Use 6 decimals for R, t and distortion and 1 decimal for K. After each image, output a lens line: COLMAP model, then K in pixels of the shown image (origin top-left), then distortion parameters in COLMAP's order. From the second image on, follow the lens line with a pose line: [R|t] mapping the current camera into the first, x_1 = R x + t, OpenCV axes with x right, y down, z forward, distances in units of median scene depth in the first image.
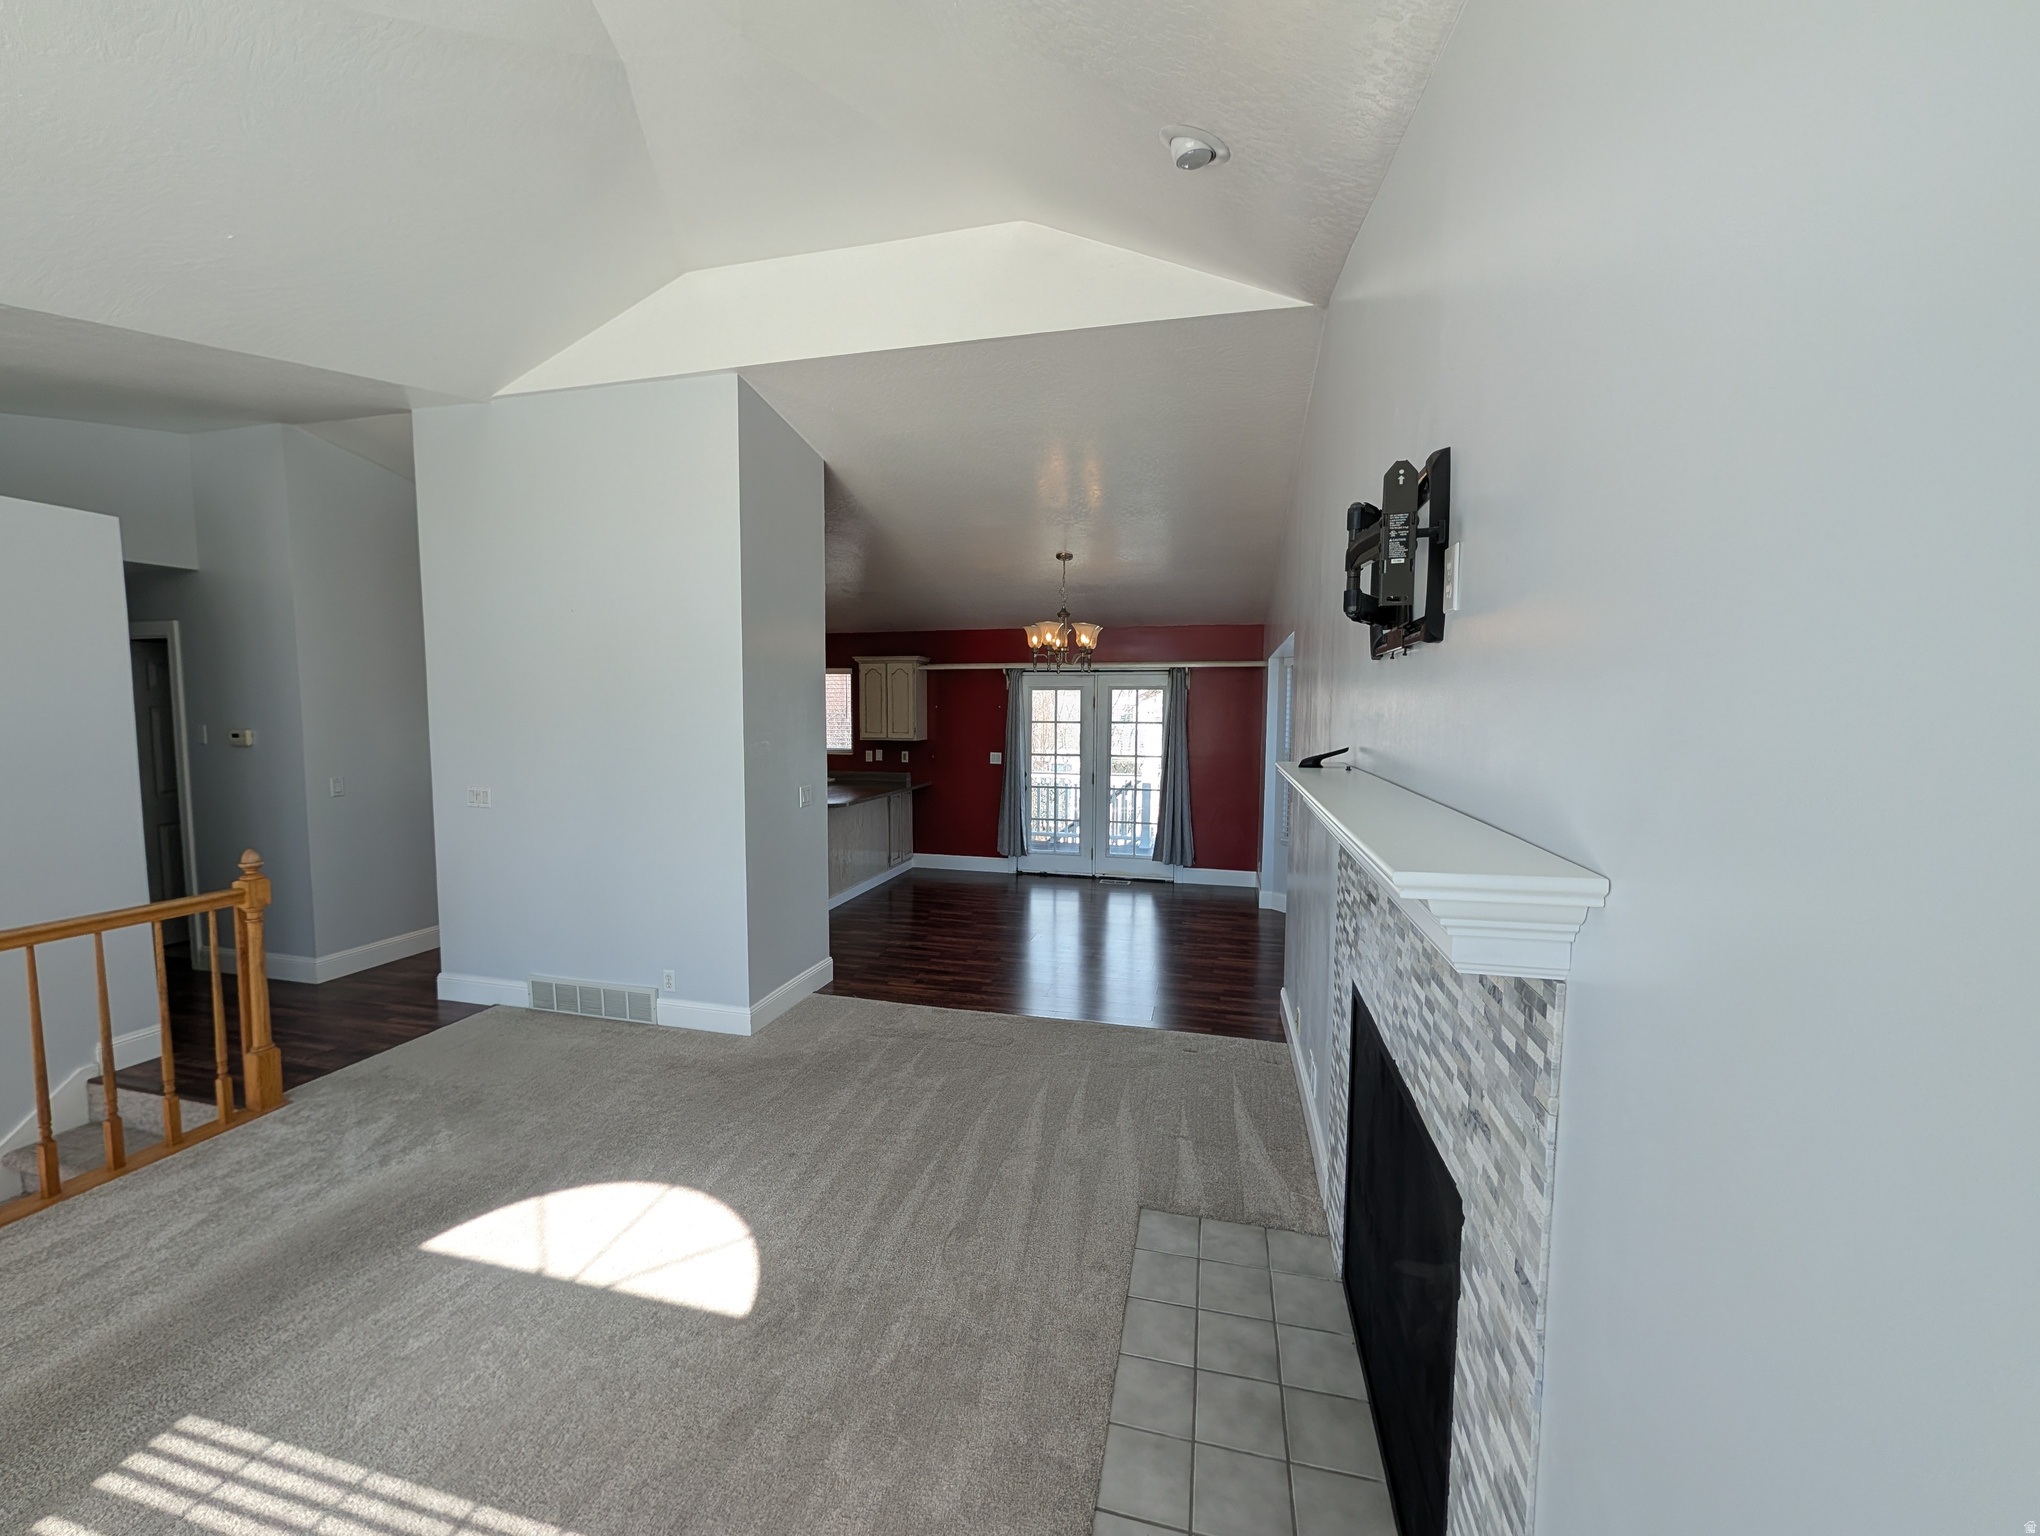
lens RADIAL K [[794.1, 0, 1020.0], [0, 794.1, 768.0], [0, 0, 1]] dist [-0.002746, -0.000228]
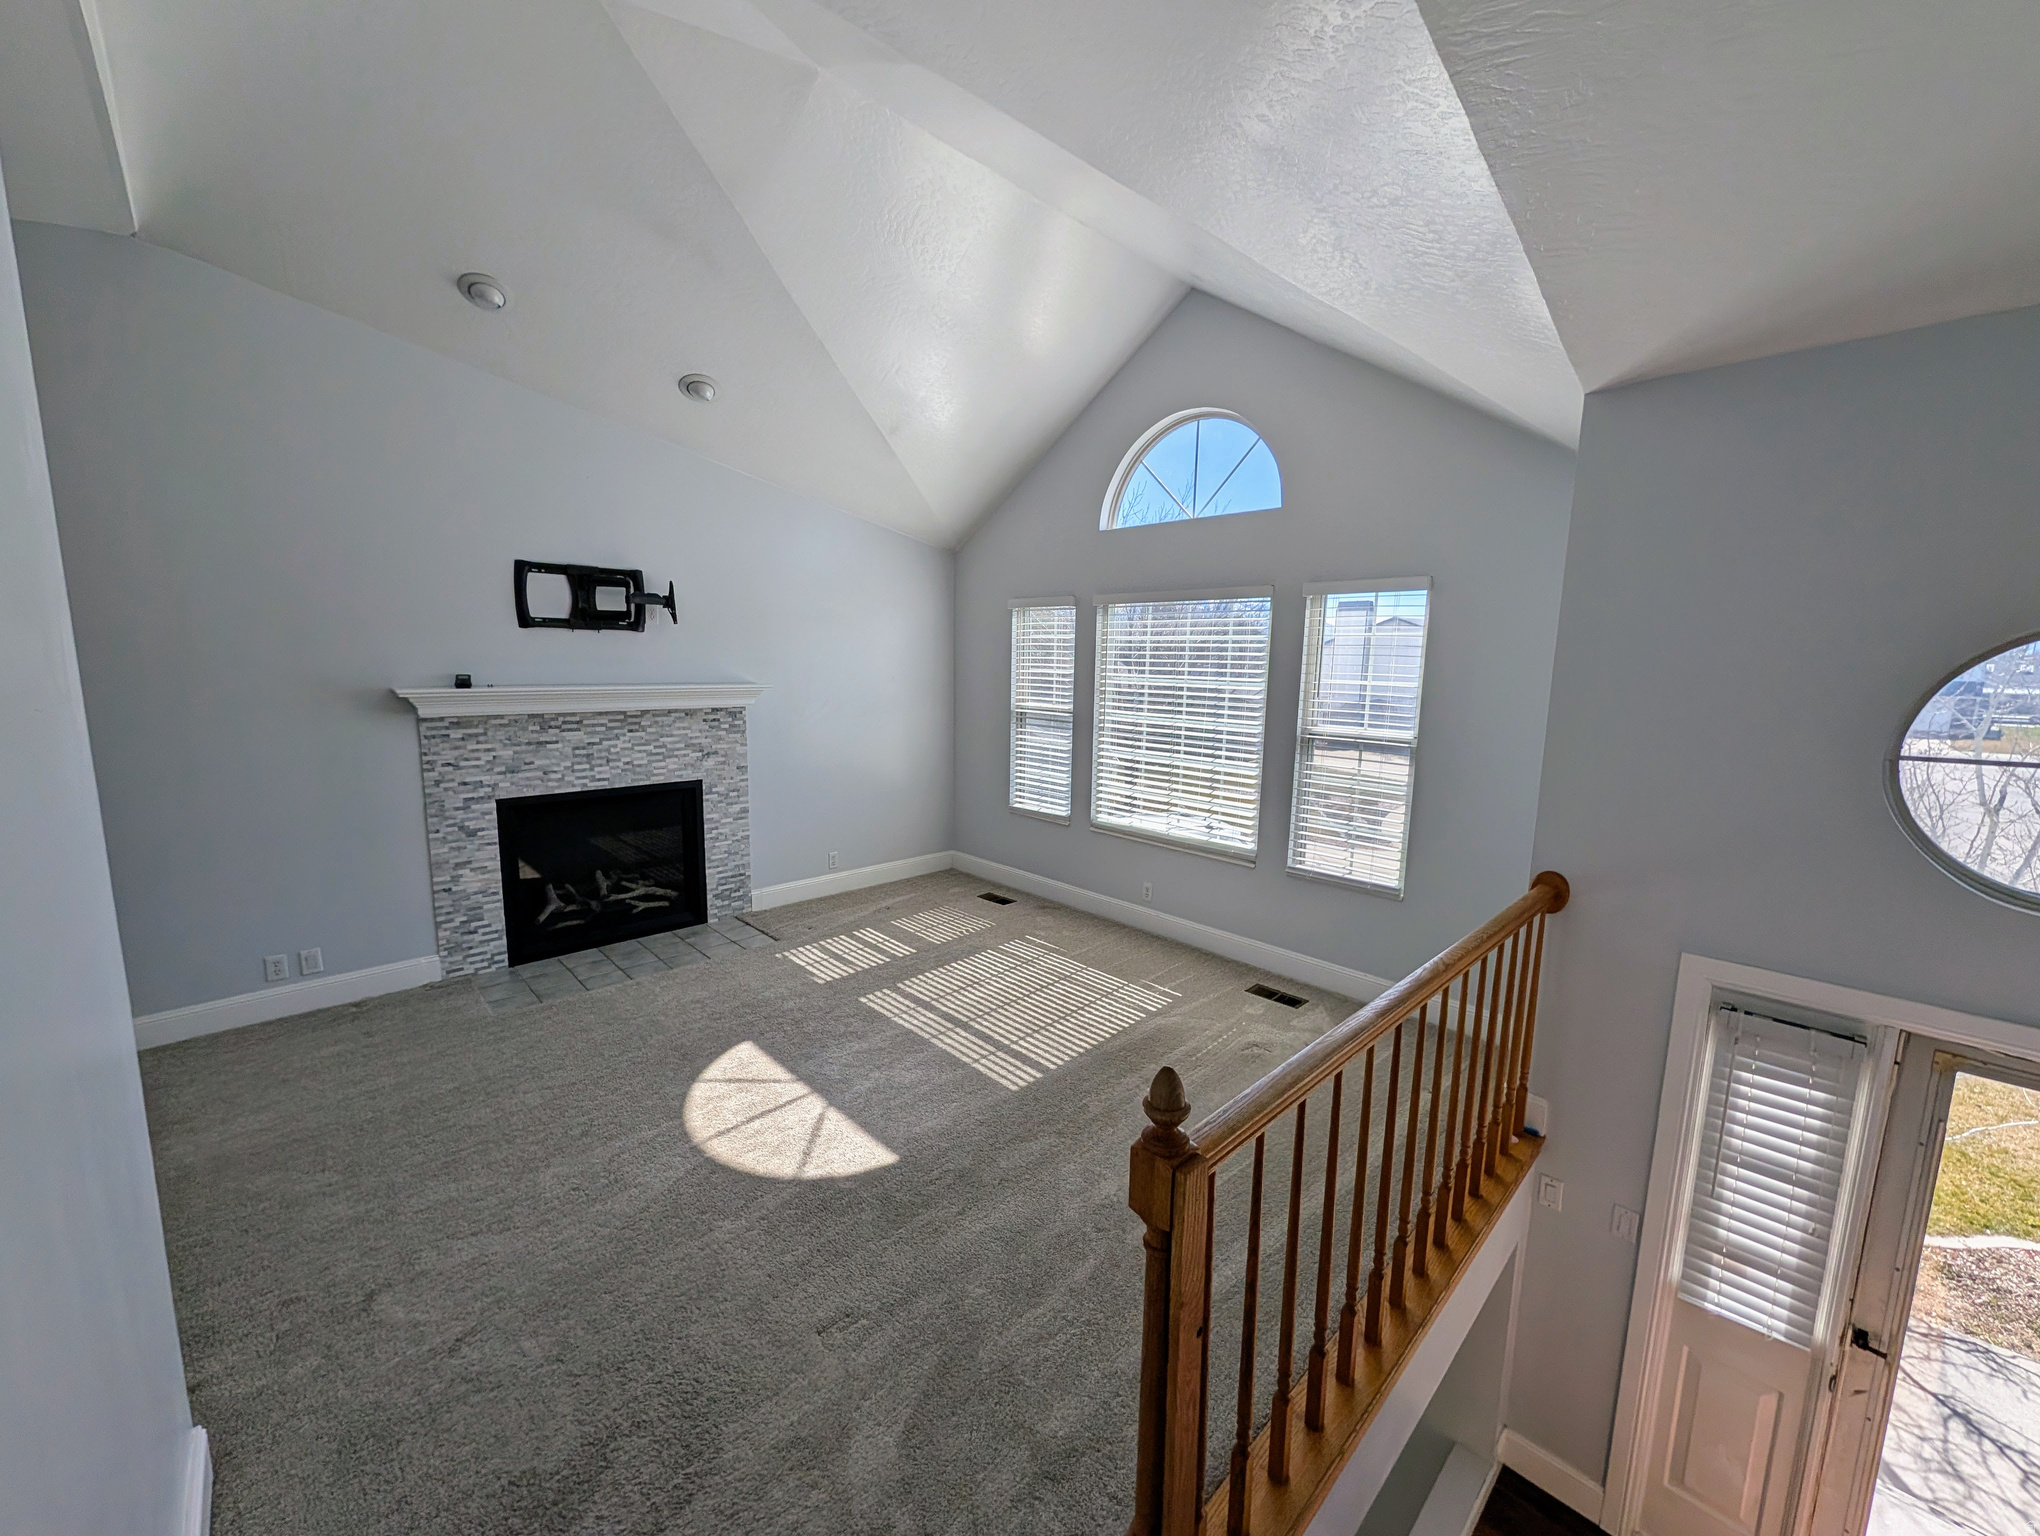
lens RADIAL K [[794.1, 0, 1020.0], [0, 794.1, 768.0], [0, 0, 1]] dist [-0.002746, -0.000228]
pose [[-0.855429, -0.096903, 0.508773, -1.506396], [0.013838, 0.977714, 0.209486, -0.173179], [-0.517735, 0.186241, -0.835024, 1.856181]]
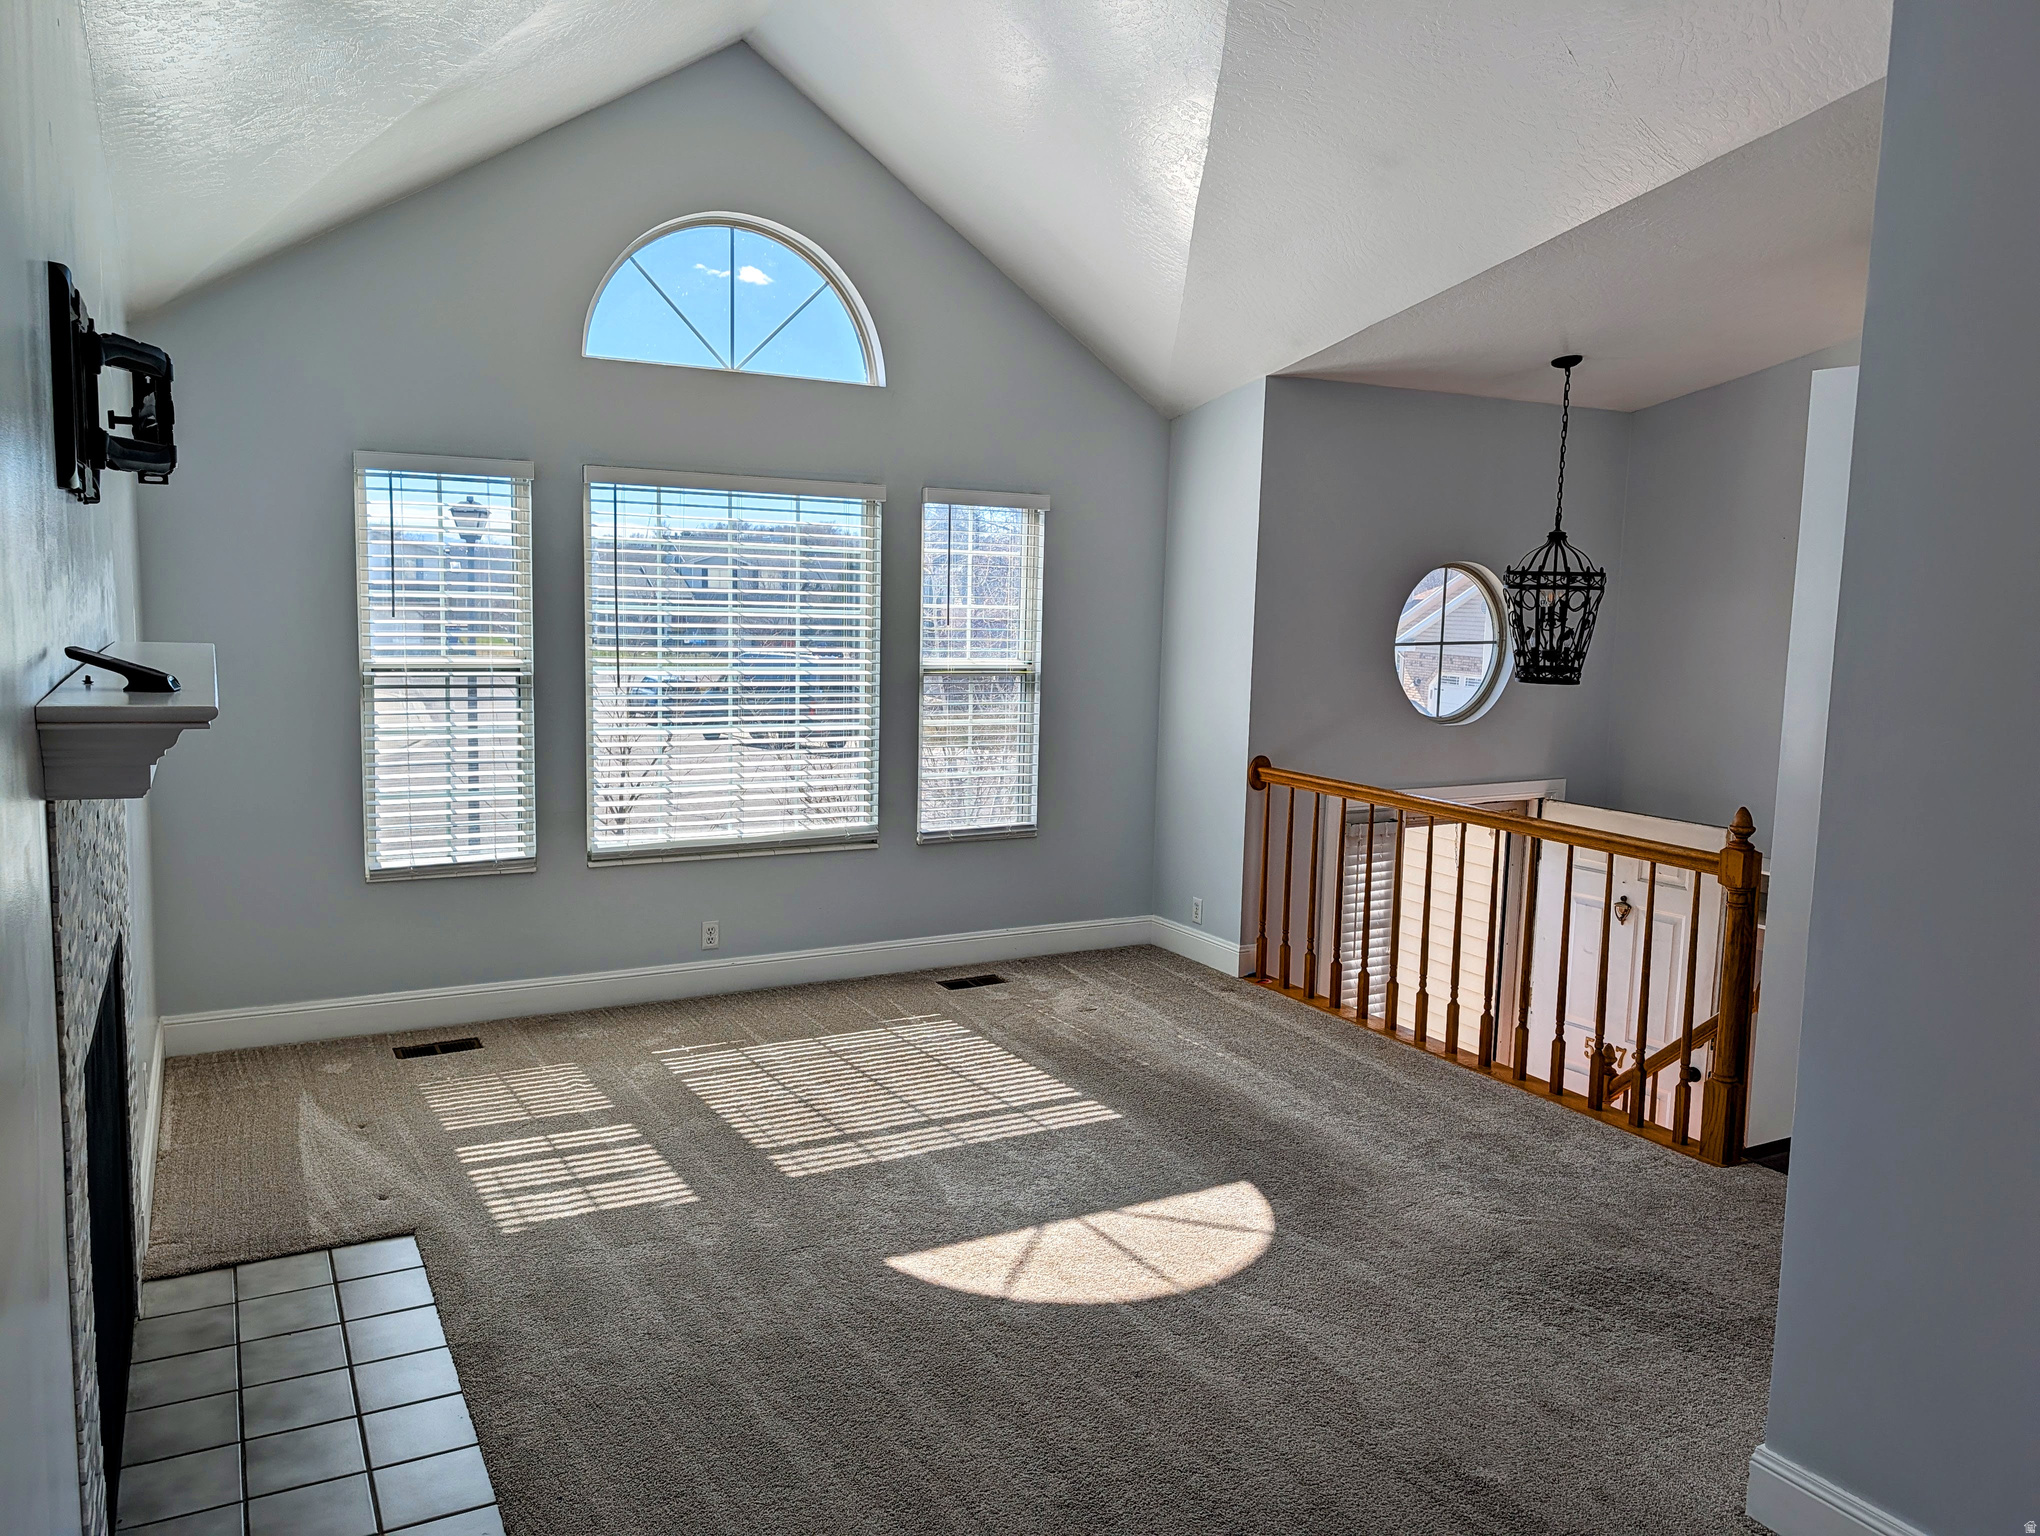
lens RADIAL K [[1461.2, 0, 1020.0], [0, 1461.2, 768.0], [0, 0, 1]] dist [0.066991, -0.002303]
pose [[-0.729246, 0.059946, -0.681621, 0.636940], [-0.084333, 0.980686, 0.176473, -0.179980], [0.679035, 0.186176, -0.710106, 2.102675]]
